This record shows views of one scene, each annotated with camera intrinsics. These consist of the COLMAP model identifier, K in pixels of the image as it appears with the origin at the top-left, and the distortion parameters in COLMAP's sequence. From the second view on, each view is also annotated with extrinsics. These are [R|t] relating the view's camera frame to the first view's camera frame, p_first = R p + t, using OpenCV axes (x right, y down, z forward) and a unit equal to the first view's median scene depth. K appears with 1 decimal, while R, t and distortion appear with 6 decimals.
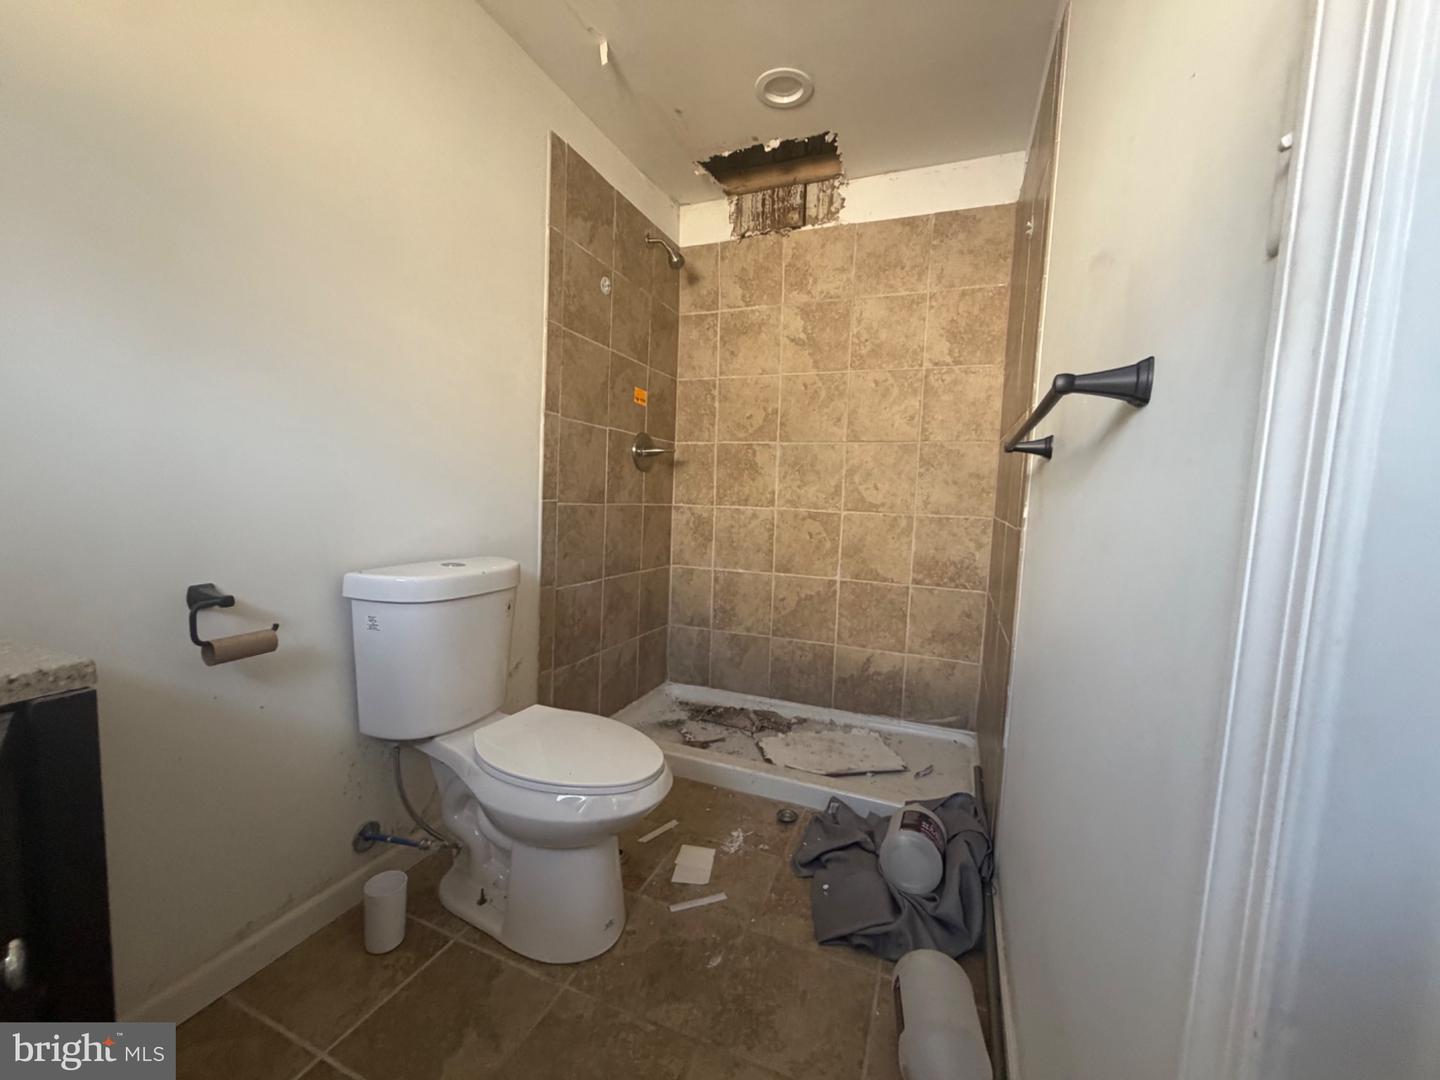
lens RADIAL K [[576.4, 0, 715.3], [0, 576.4, 541.6], [0, 0, 1]] dist [0.001217, -0.000443]
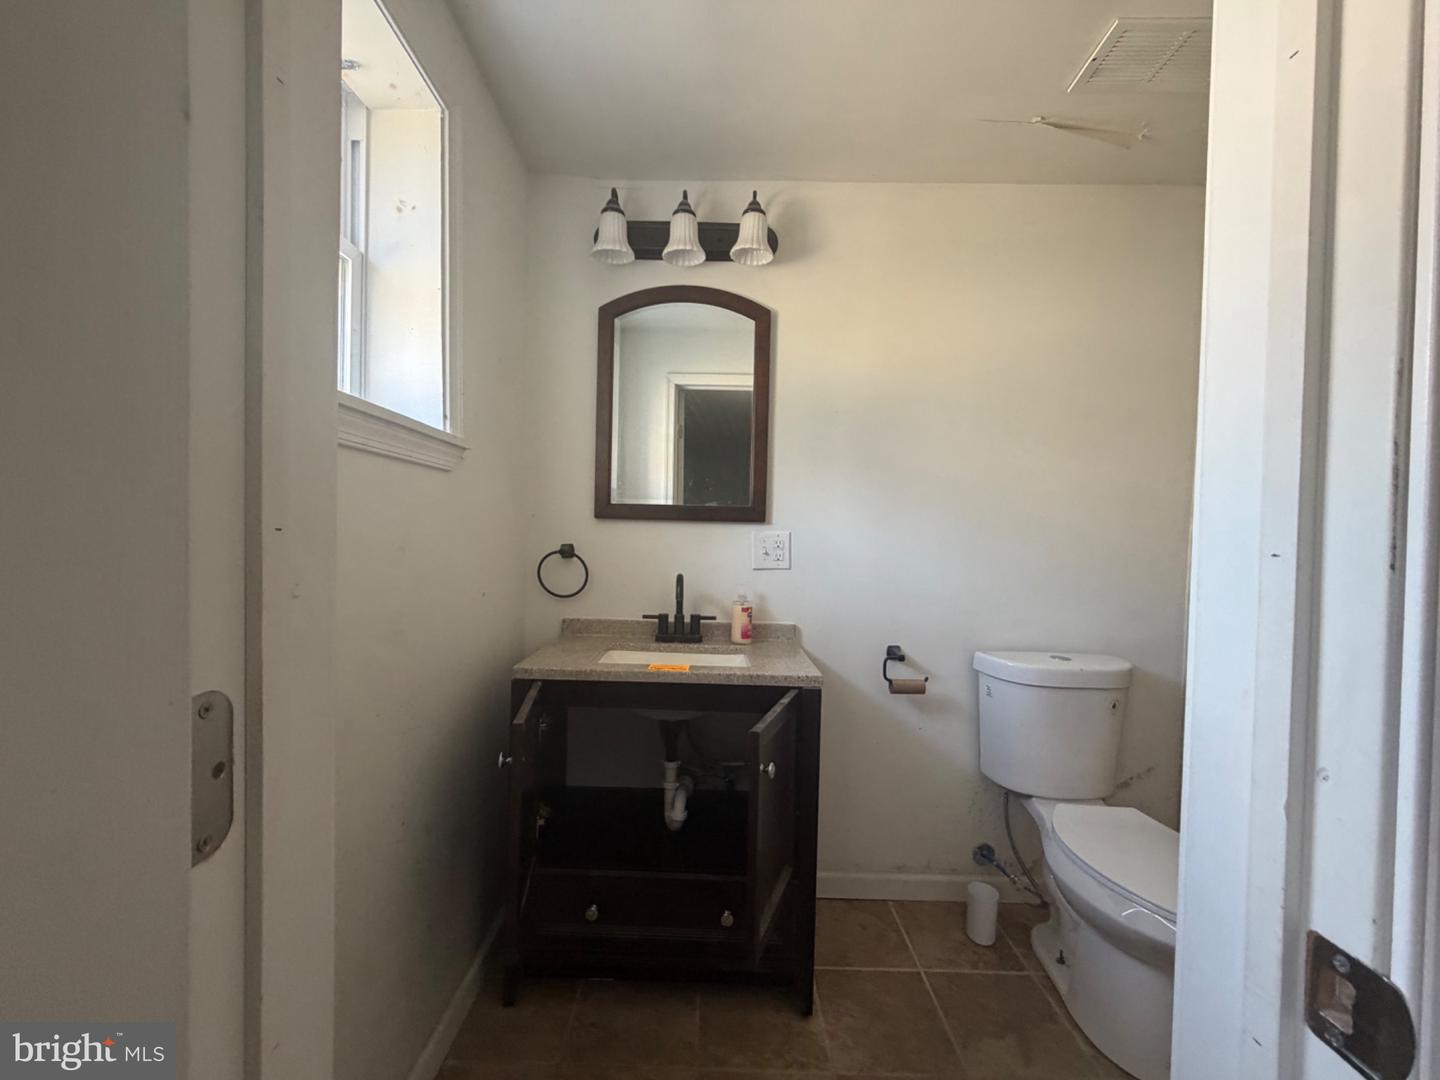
lens RADIAL K [[576.4, 0, 718.2], [0, 576.4, 544.9], [0, 0, 1]] dist [0.001217, -0.000443]
pose [[0.381714, -0.011461, -0.924209, 0.427296], [-0.091180, 0.994579, -0.049992, -0.076959], [0.919772, 0.103352, 0.378600, -0.143479]]
